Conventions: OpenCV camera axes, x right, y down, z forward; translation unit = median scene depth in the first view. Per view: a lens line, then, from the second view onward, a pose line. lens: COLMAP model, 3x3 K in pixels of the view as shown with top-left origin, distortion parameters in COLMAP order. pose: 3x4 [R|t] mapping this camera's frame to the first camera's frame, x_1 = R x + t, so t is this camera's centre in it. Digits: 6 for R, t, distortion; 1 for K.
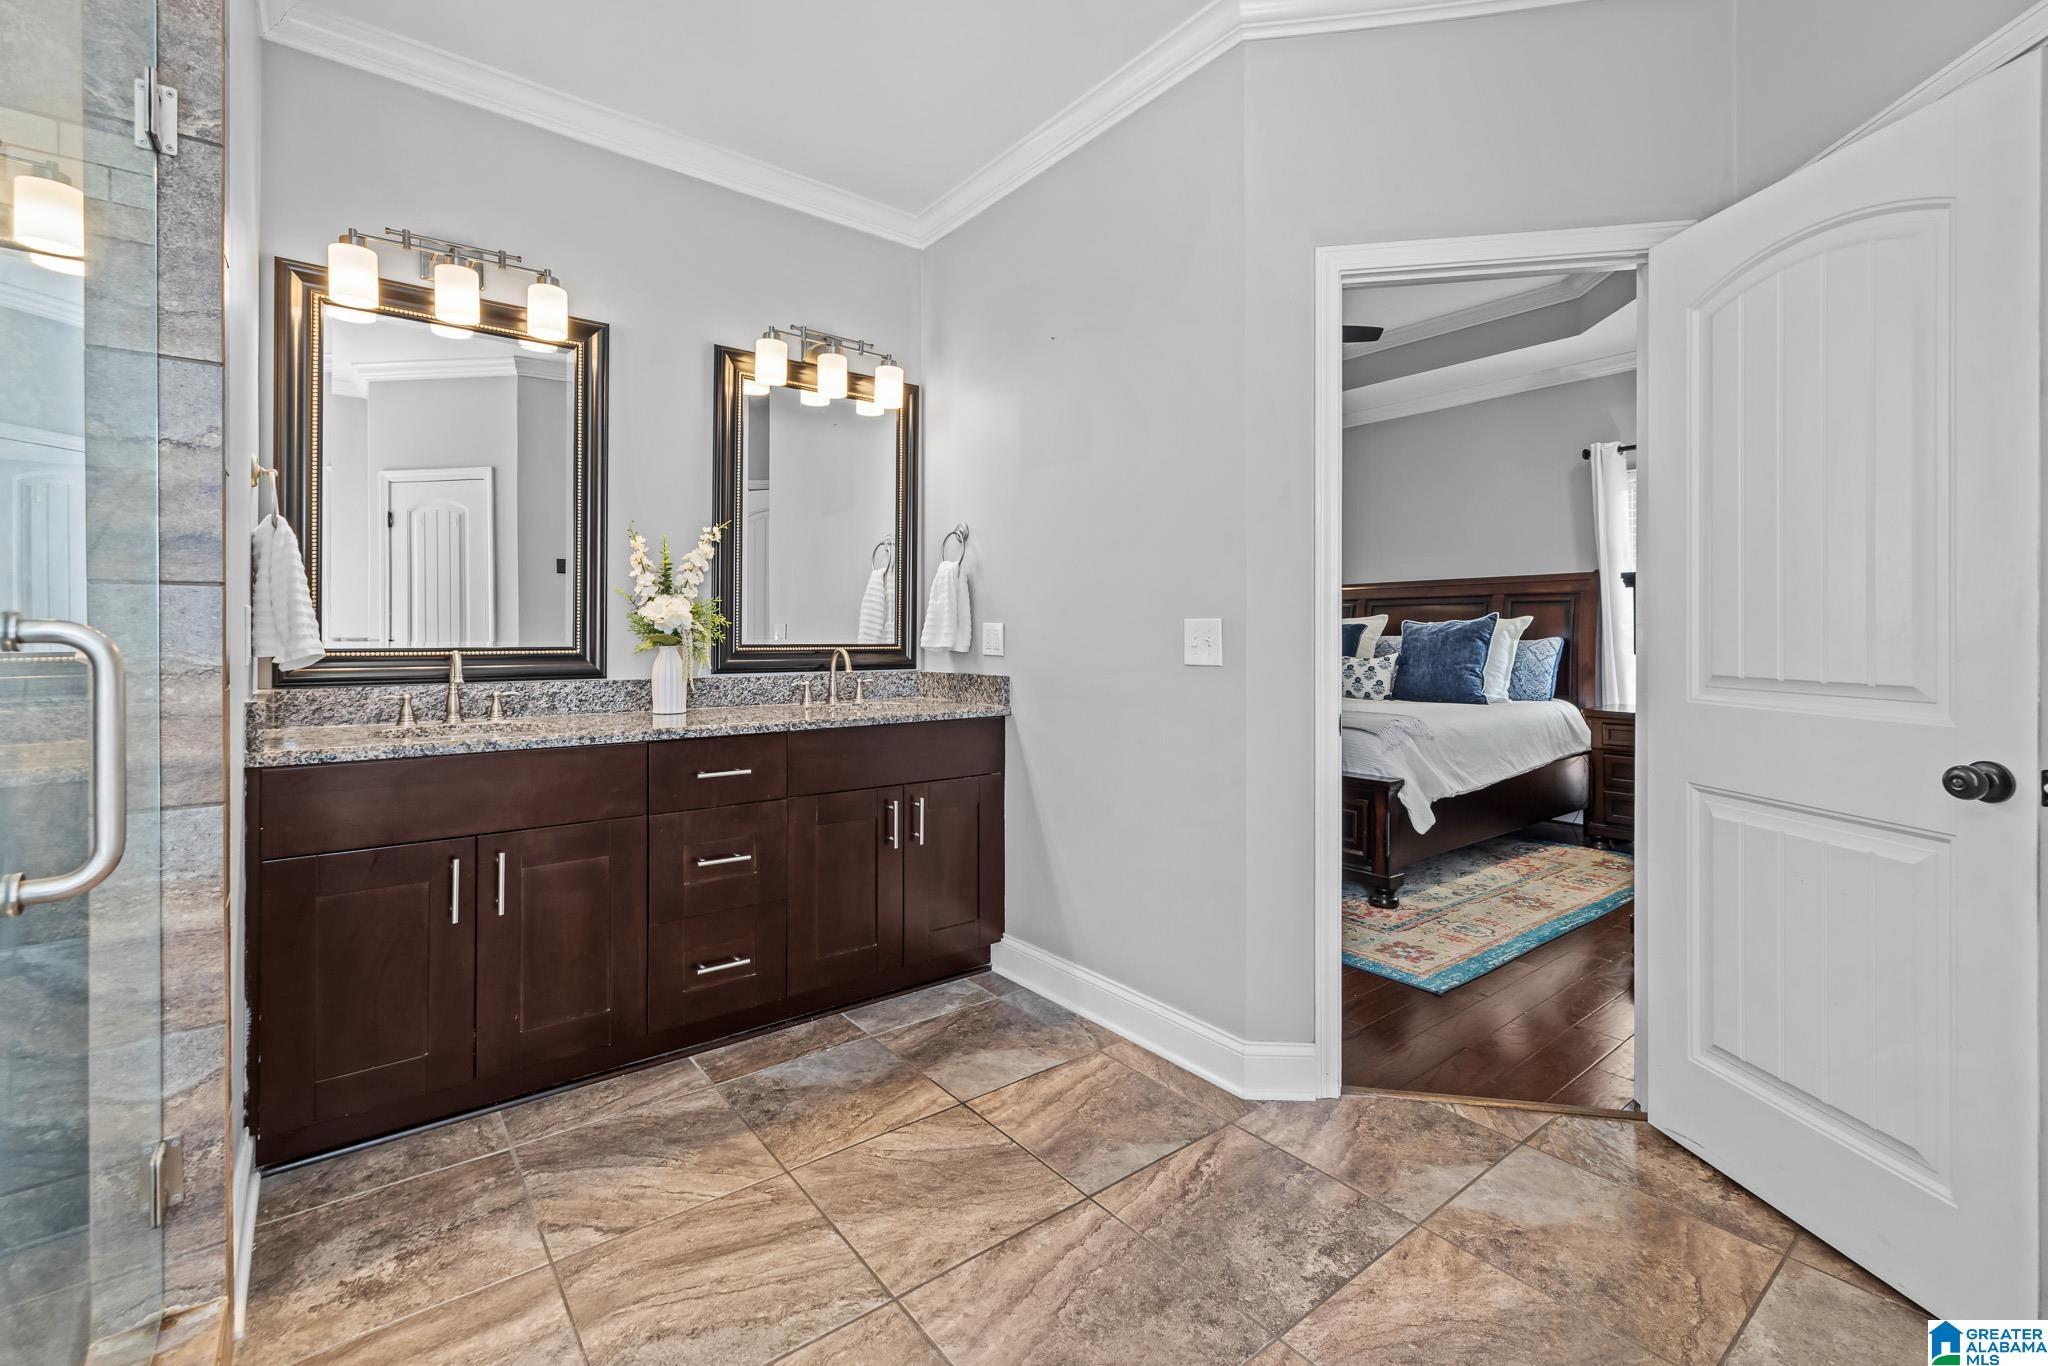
lens RADIAL K [[862.6, 0, 1020.6], [0, 862.6, 635.3], [0, 0, 1]] dist [-0.000083, 0.000158]
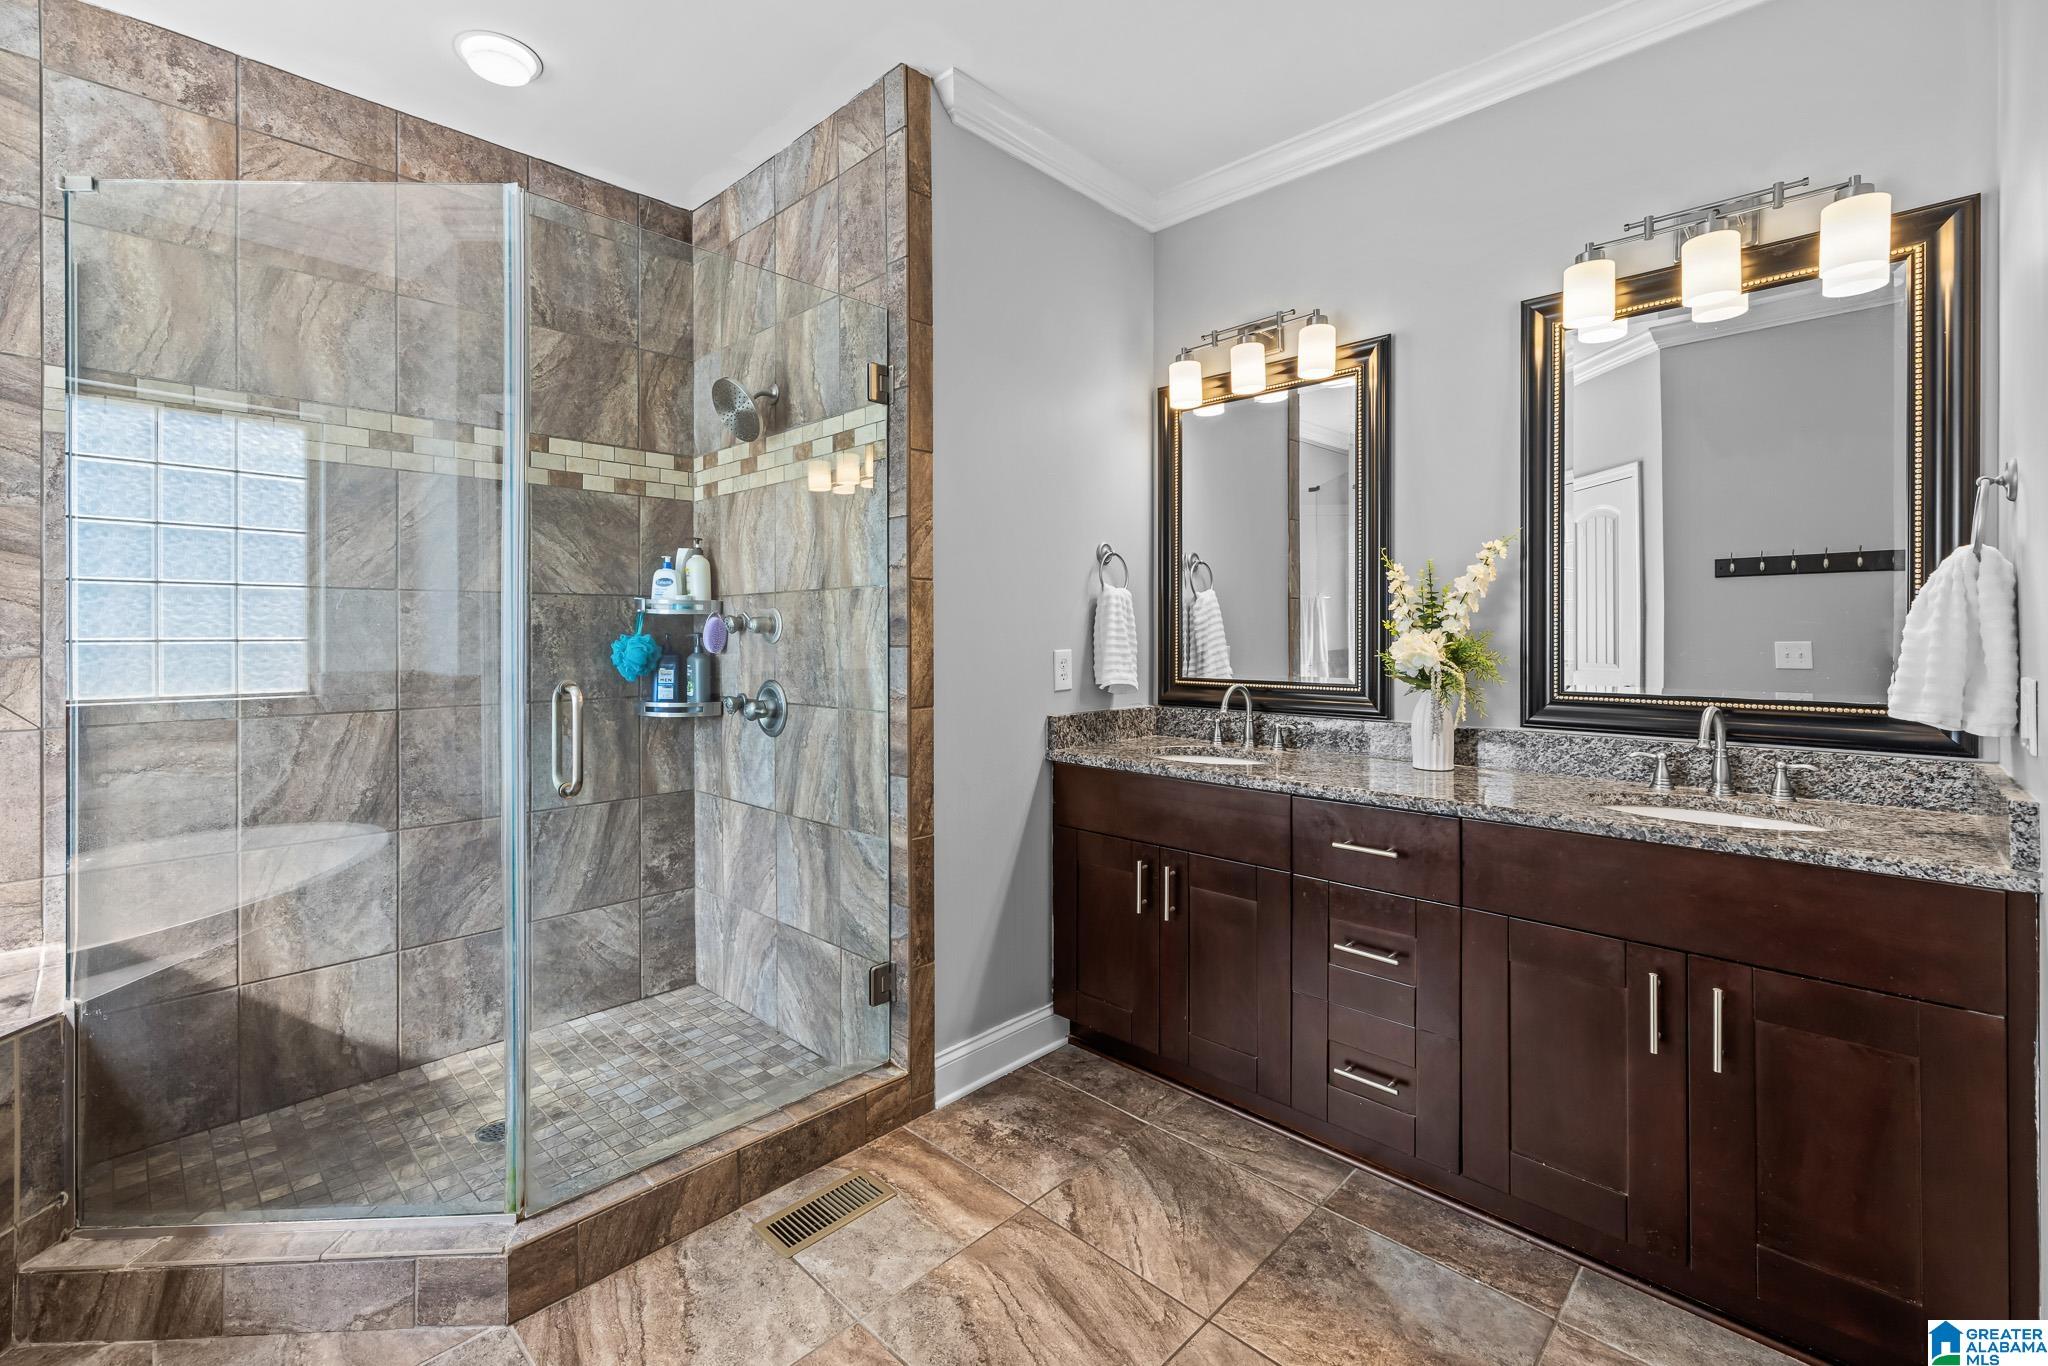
lens RADIAL K [[895.3, 0, 1023.9], [0, 895.3, 627.3], [0, 0, 1]] dist [0.002767, 0.000565]
pose [[0.135625, -0.003849, -0.990753, 0.529262], [-0.001452, 0.999991, -0.004084, -0.056759], [0.990759, 0.001992, 0.135618, 0.623481]]
